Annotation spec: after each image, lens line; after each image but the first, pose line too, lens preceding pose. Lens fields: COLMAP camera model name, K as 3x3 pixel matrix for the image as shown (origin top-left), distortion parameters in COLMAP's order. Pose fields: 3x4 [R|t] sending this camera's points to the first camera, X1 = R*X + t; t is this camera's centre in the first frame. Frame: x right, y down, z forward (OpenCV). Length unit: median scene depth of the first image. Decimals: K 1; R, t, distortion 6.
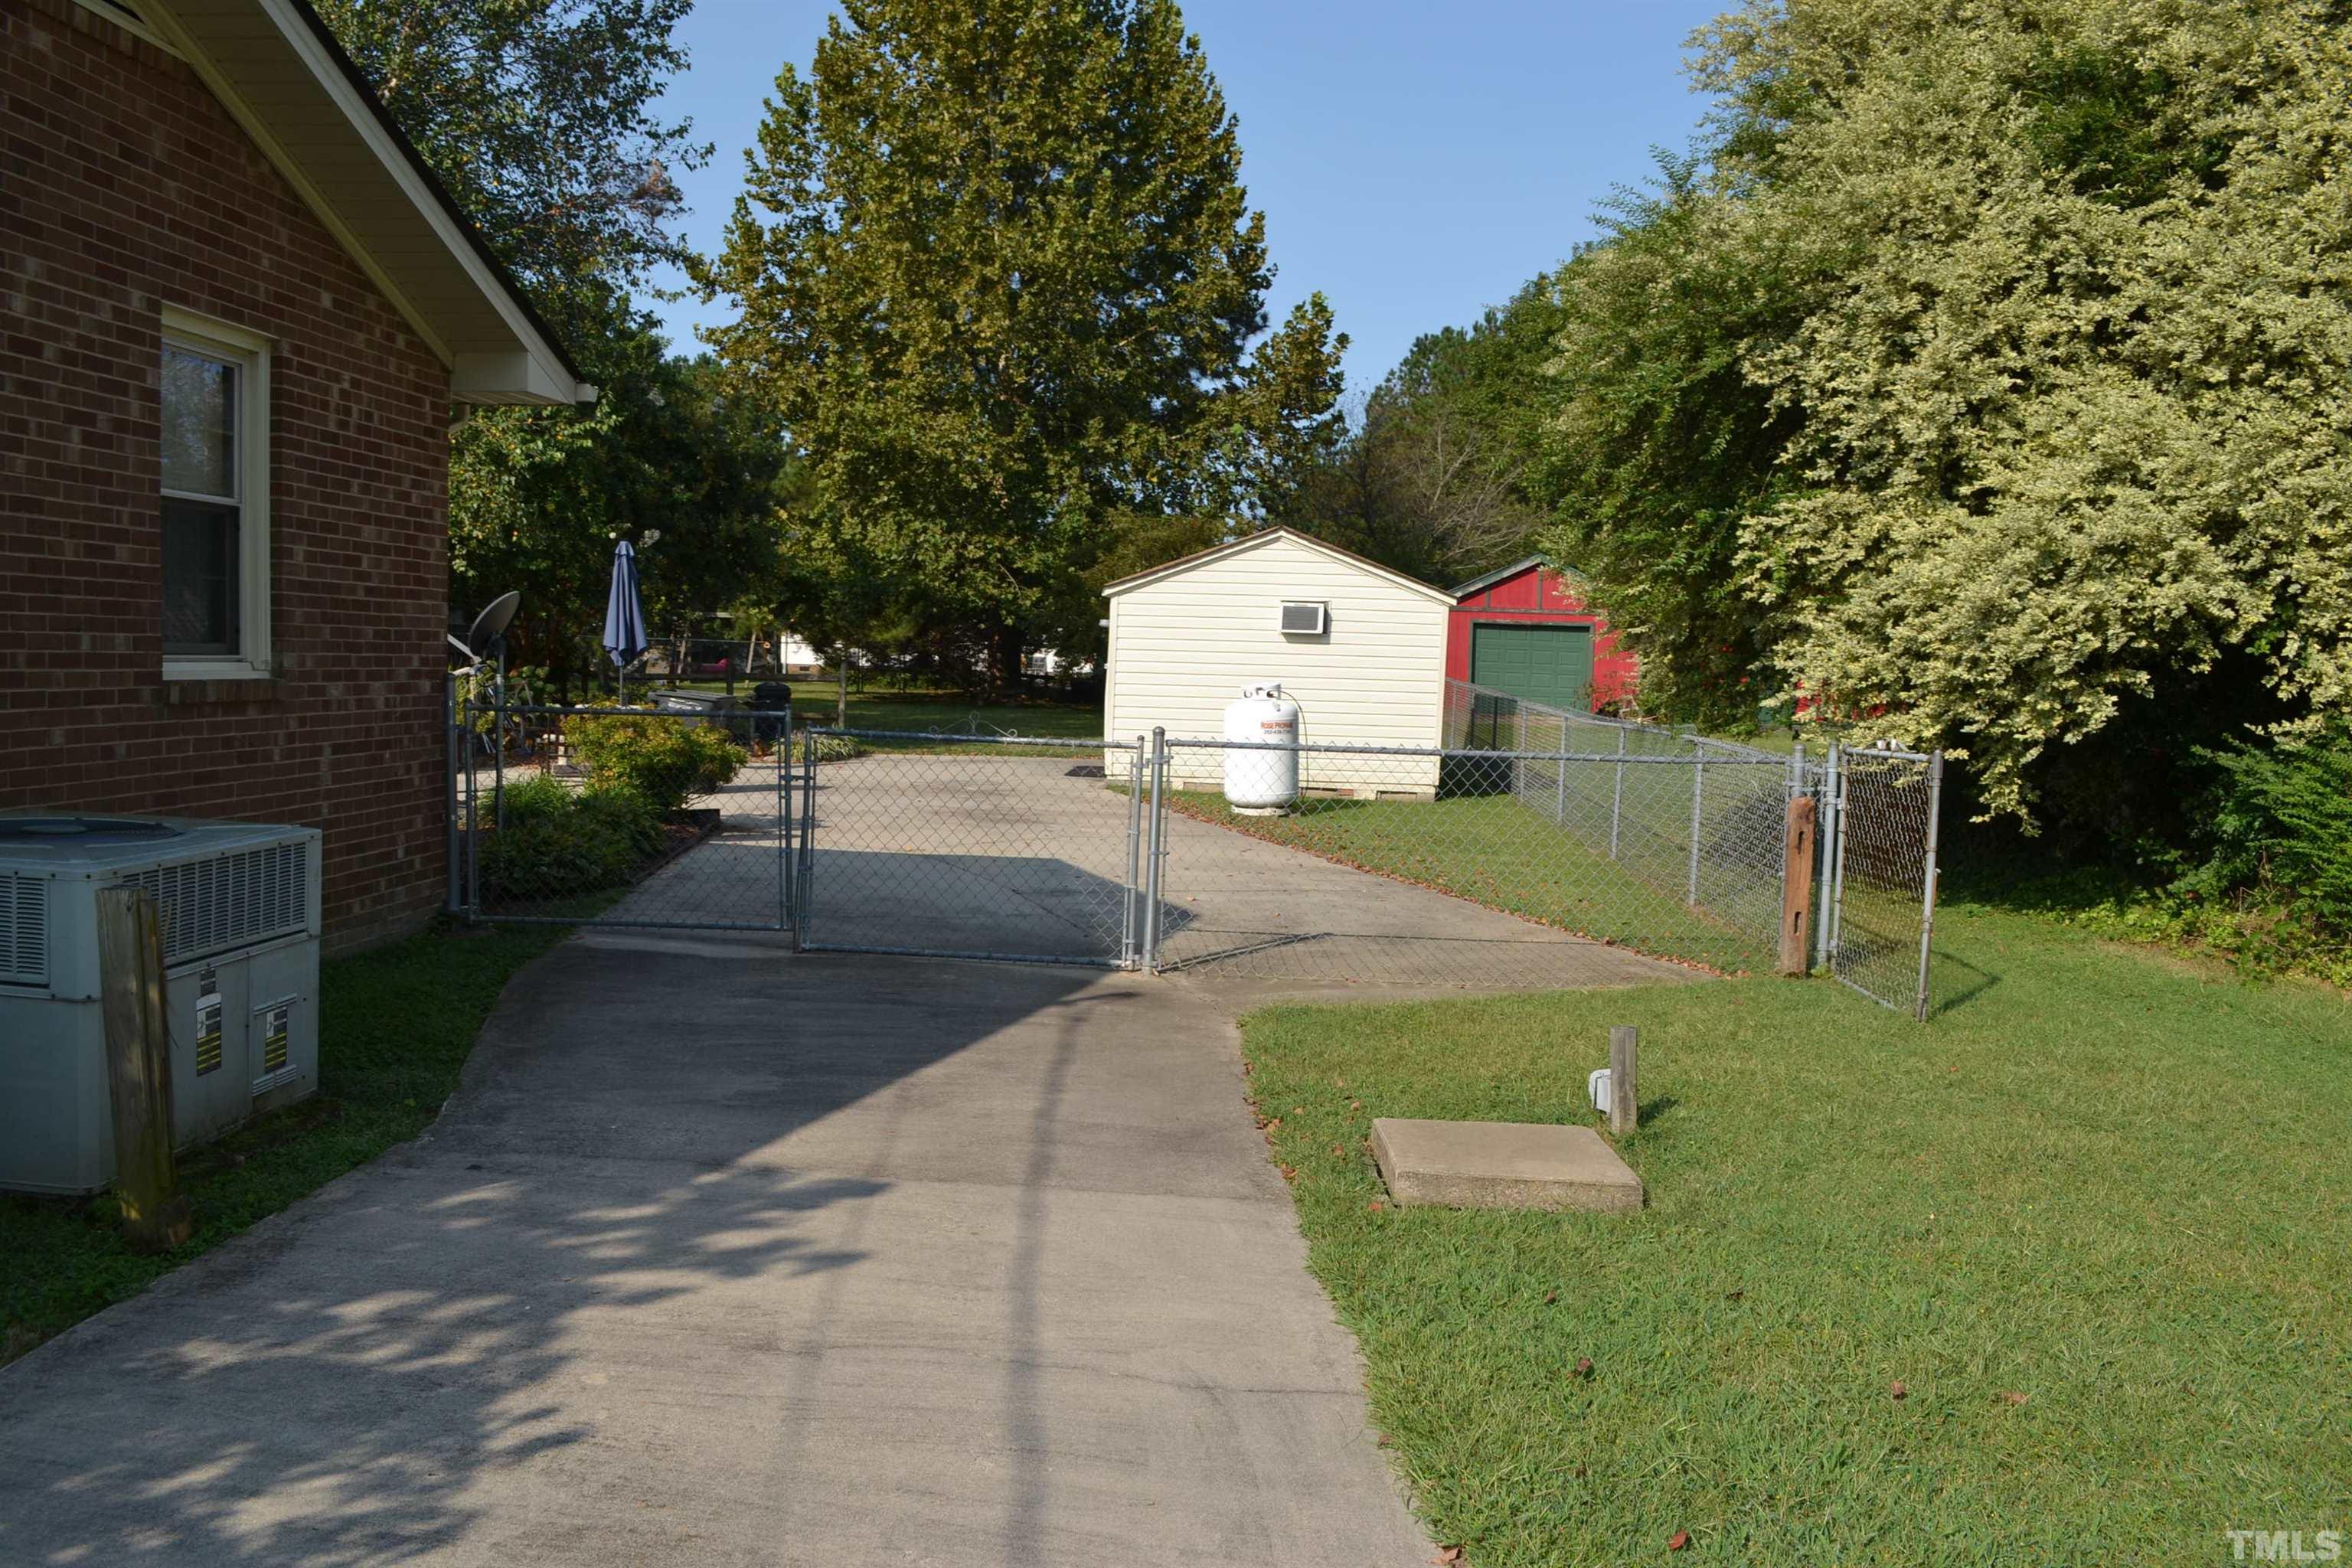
lens RADIAL K [[1861.5, 0, 1164.1], [0, 1861.5, 784.9], [0, 0, 1]] dist [-0.059417, -0.011209]
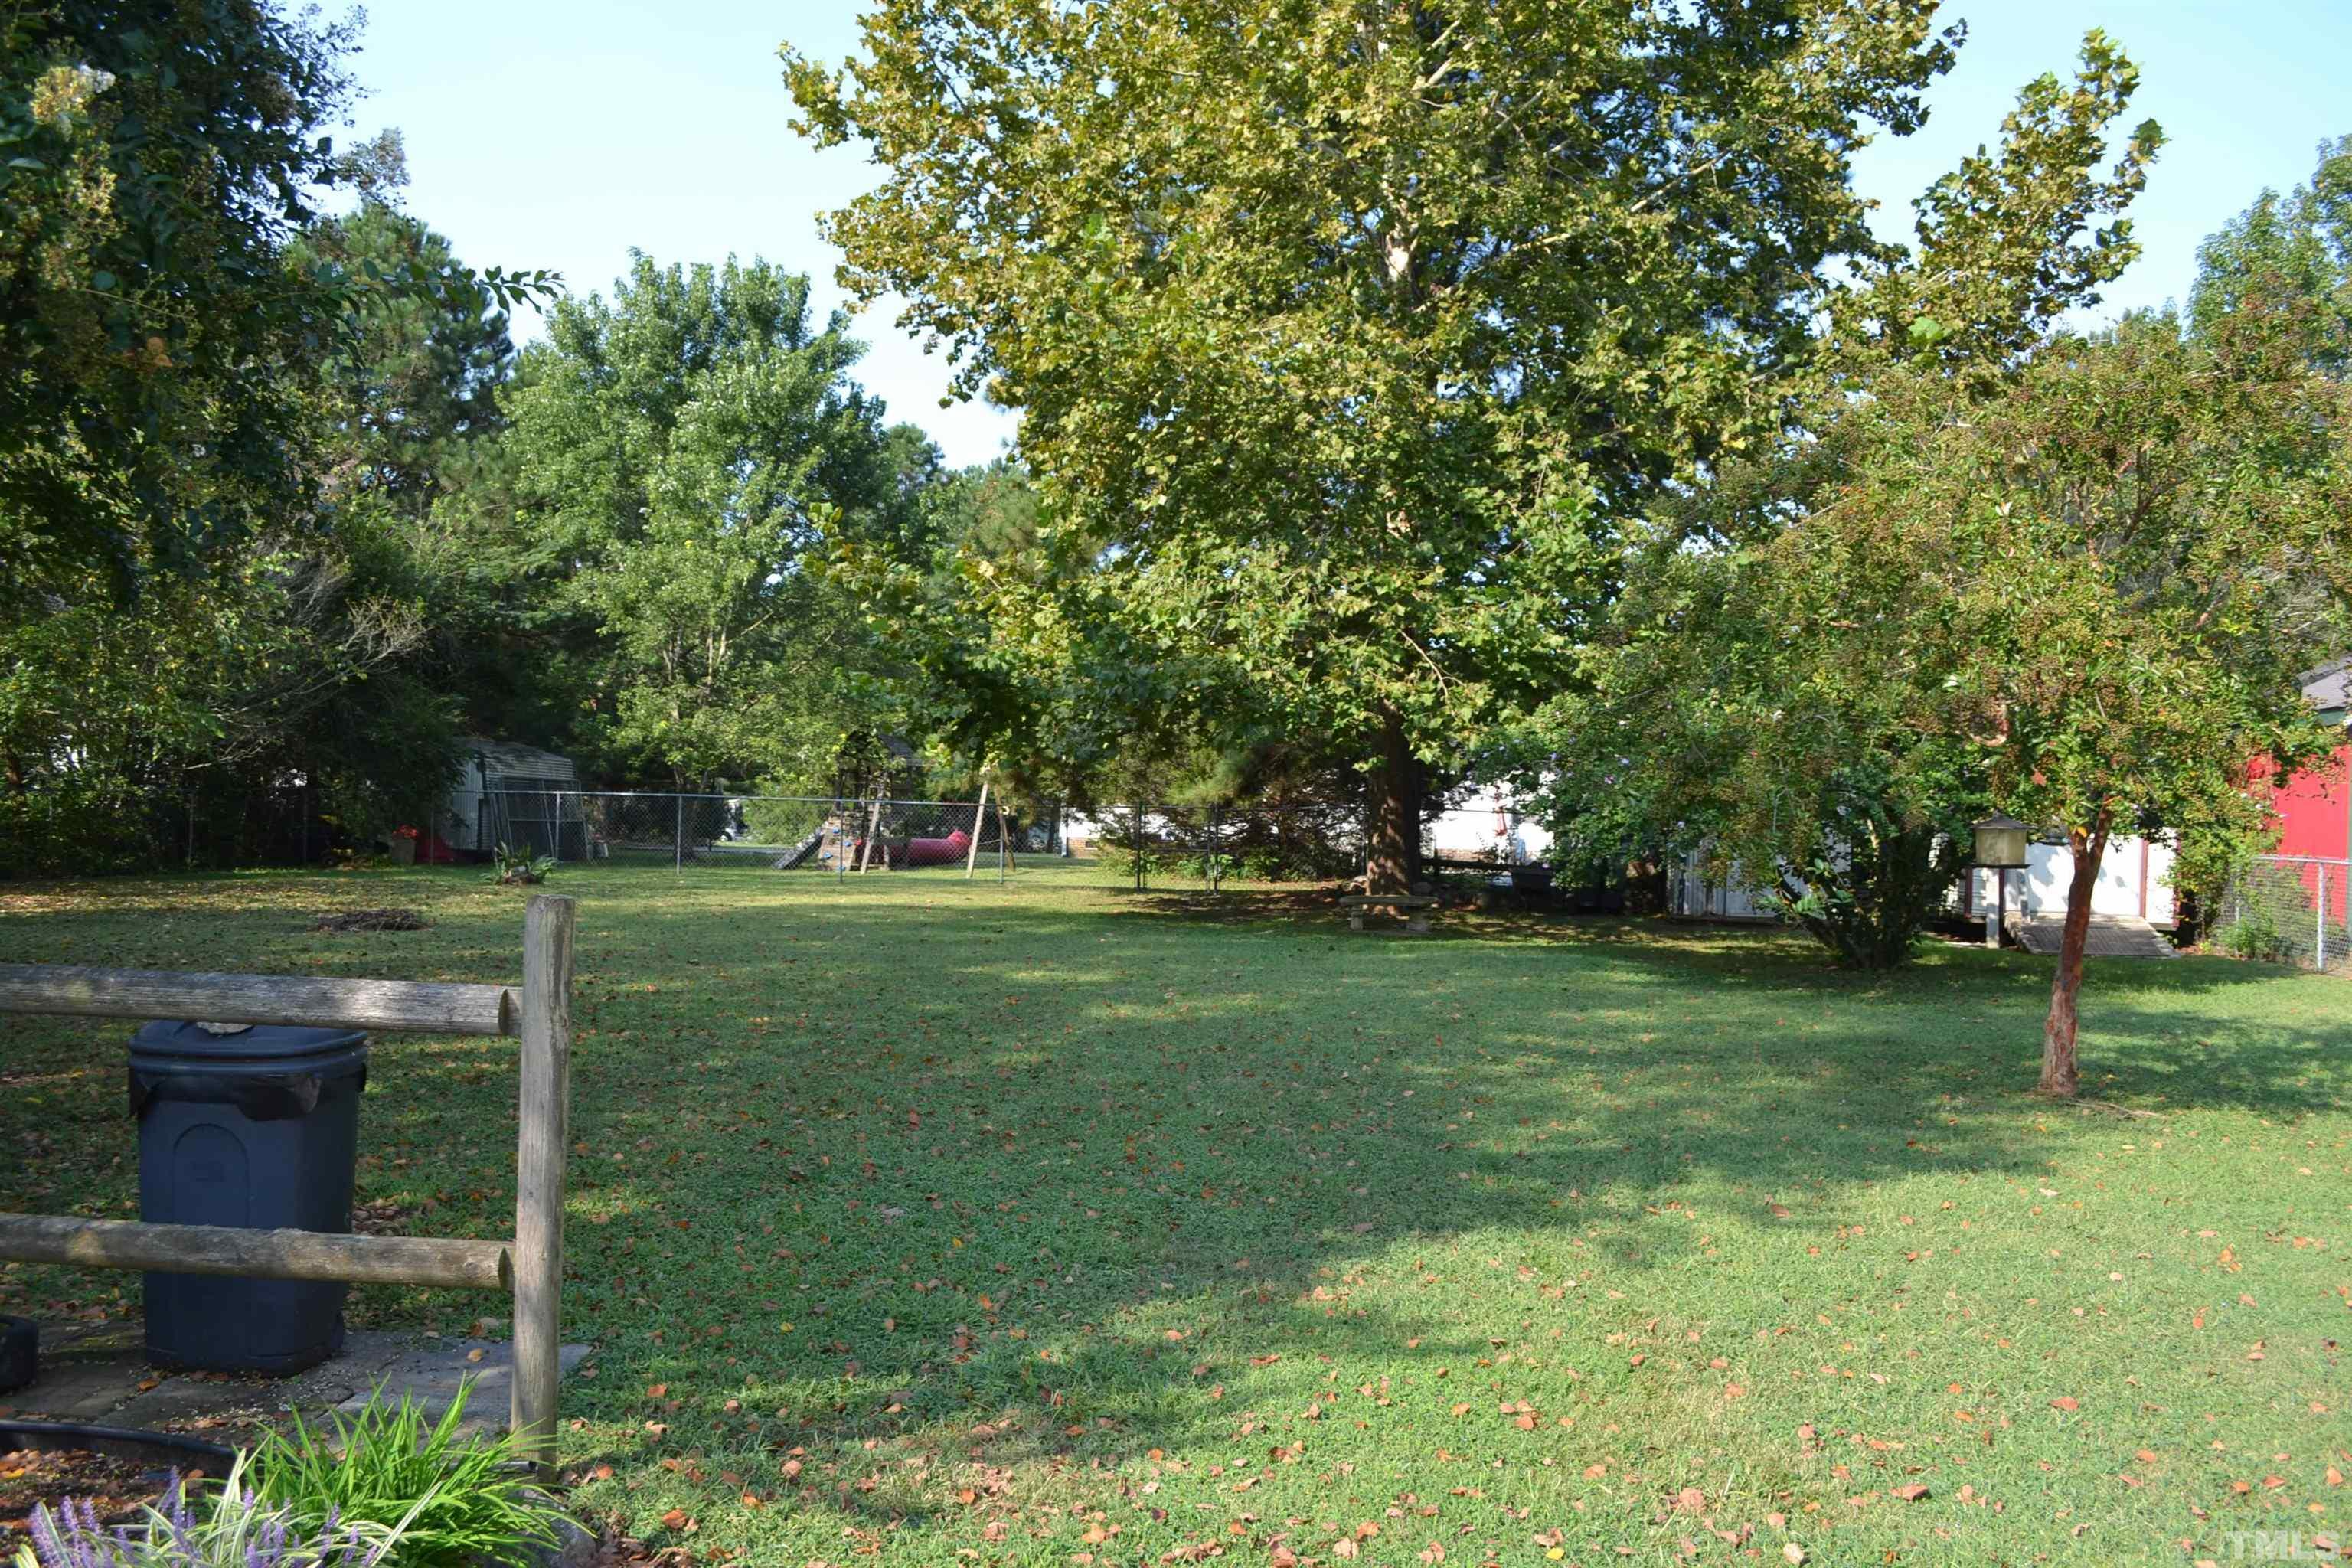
lens RADIAL K [[1861.5, 0, 1168.2], [0, 1861.5, 792.6], [0, 0, 1]] dist [-0.059417, -0.011209]
pose [[0.983144, -0.005107, -0.182761, -0.060805], [-0.010451, 0.996405, -0.084065, -0.039138], [0.182534, 0.084559, 0.979557, 0.535883]]
